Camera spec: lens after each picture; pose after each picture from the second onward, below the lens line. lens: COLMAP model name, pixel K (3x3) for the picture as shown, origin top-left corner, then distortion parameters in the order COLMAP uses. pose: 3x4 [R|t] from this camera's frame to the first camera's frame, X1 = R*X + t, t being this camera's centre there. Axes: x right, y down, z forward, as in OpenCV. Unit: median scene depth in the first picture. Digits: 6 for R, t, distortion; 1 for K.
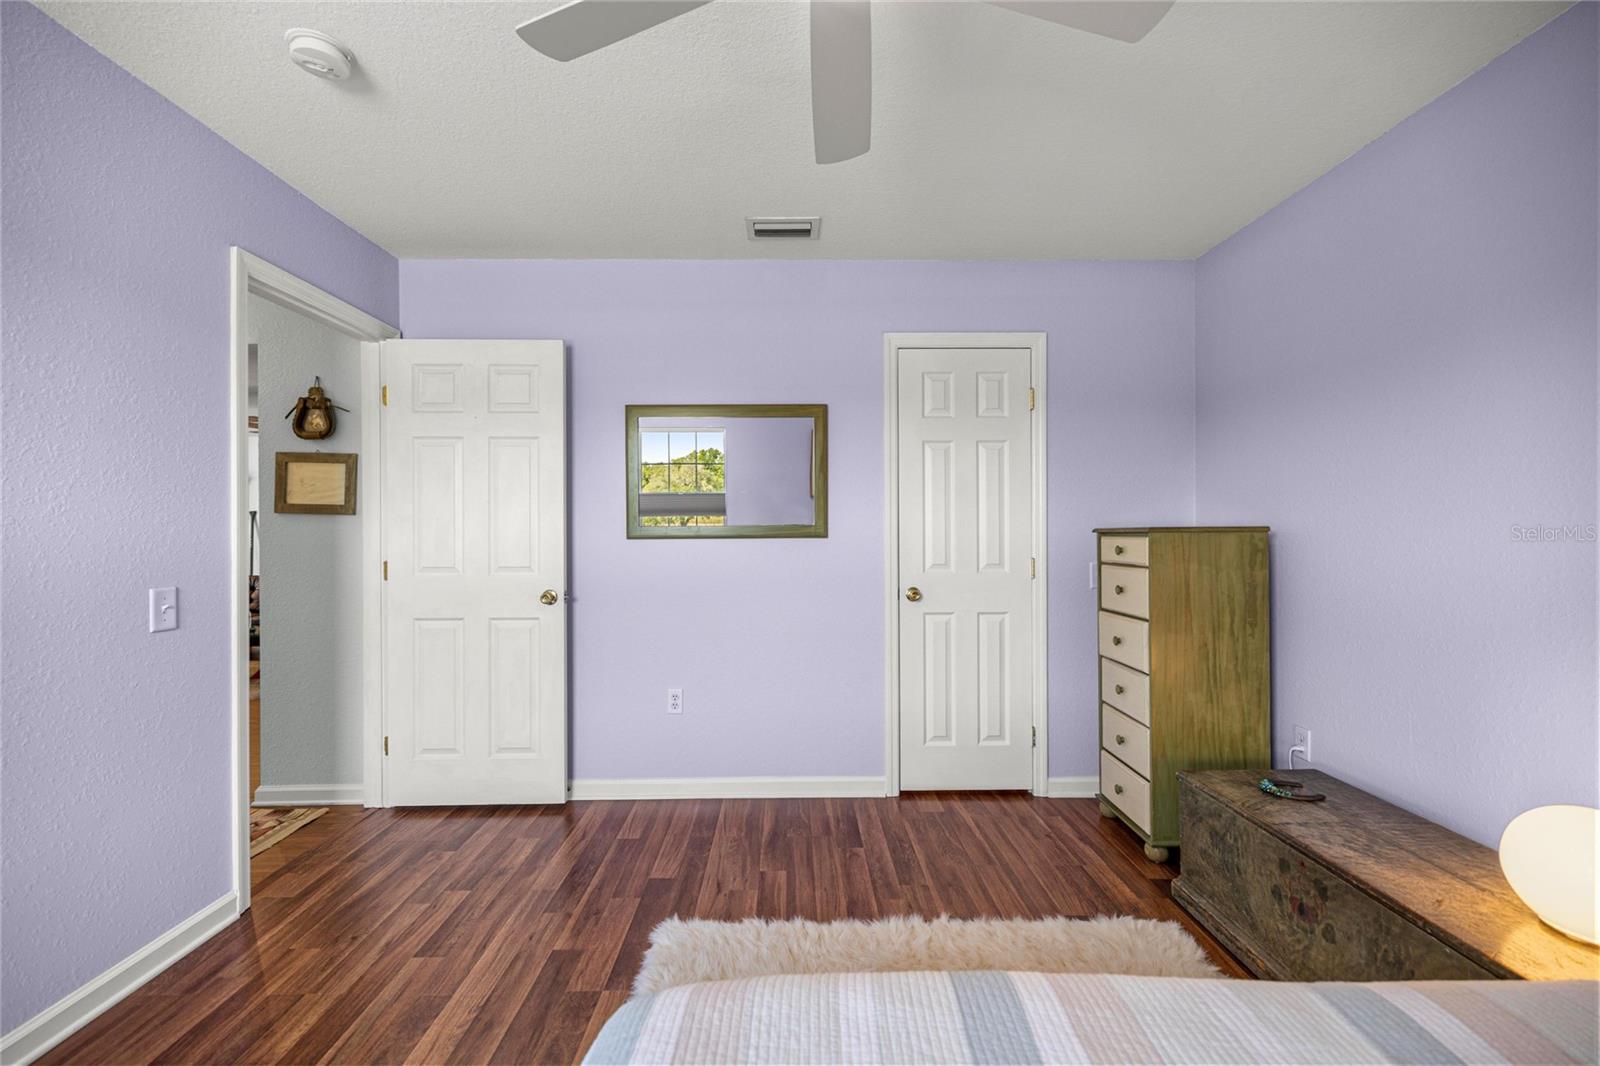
lens RADIAL K [[675.6, 0, 799.9], [0, 675.6, 532.1], [0, 0, 1]] dist [0.000942, 0.000116]
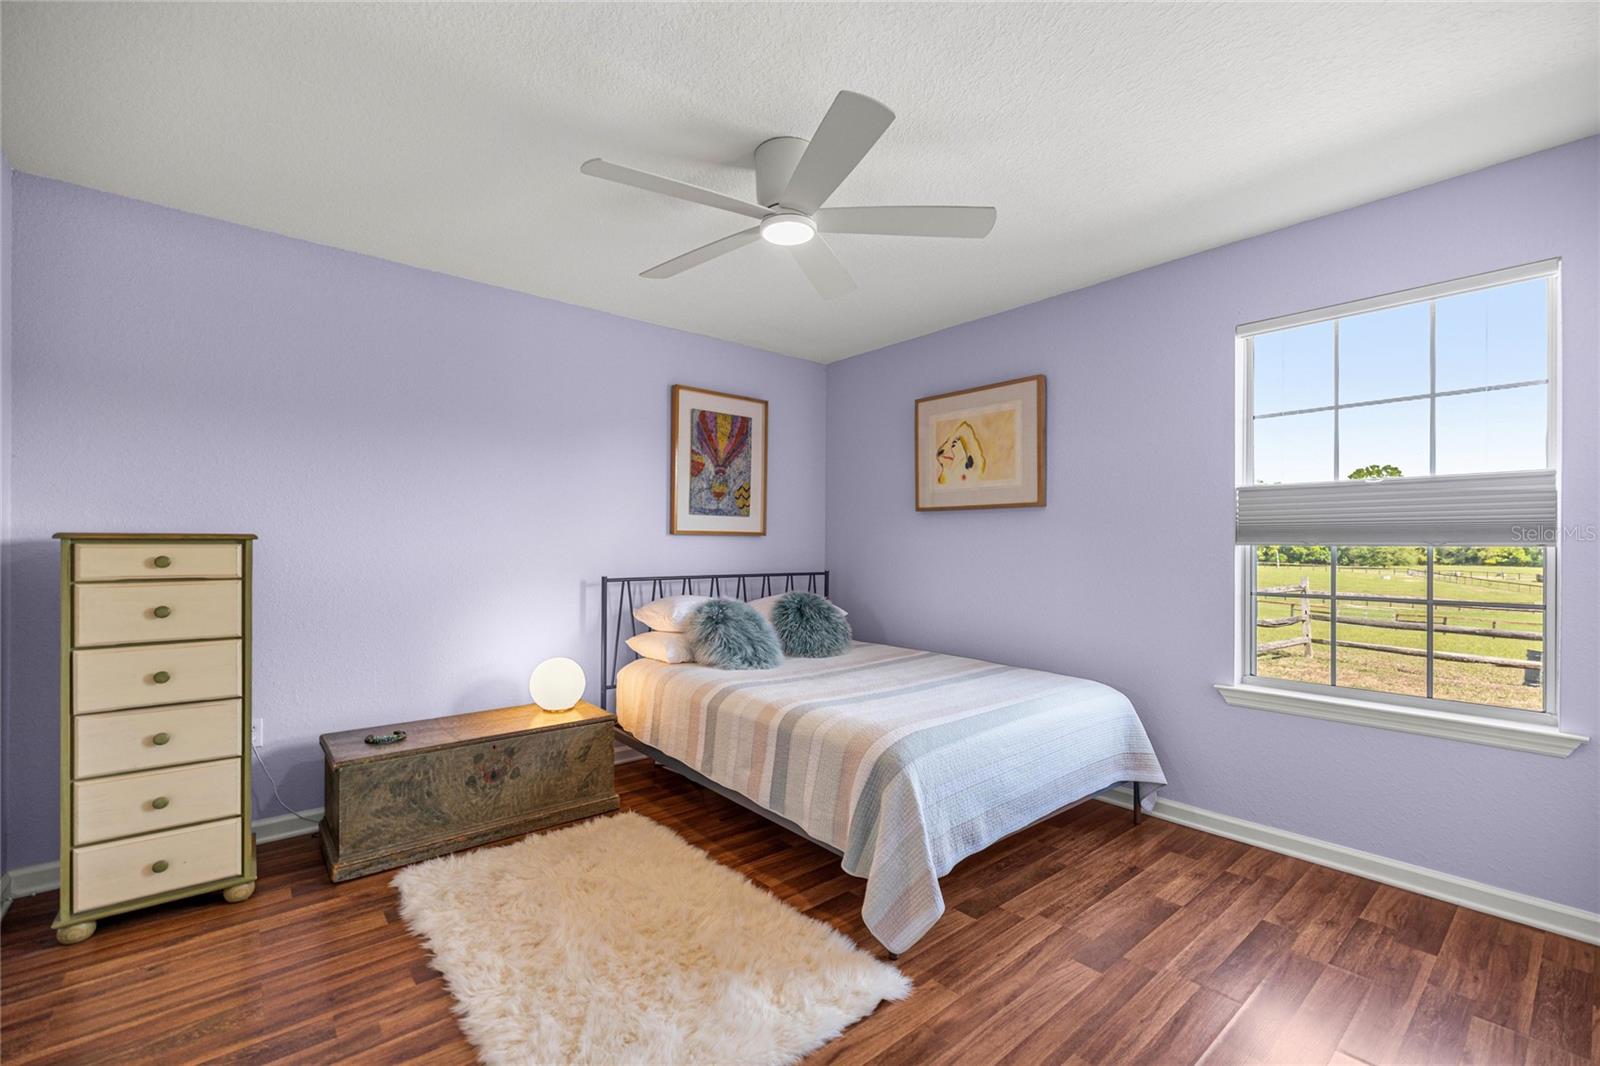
lens RADIAL K [[675.6, 0, 796.9], [0, 675.6, 538.5], [0, 0, 1]] dist [0.000942, 0.000116]
pose [[-0.628775, 0.001096, 0.777587, -0.811615], [-0.004353, 0.999978, -0.004930, 0.000565], [-0.777575, -0.006485, -0.628757, 1.231736]]
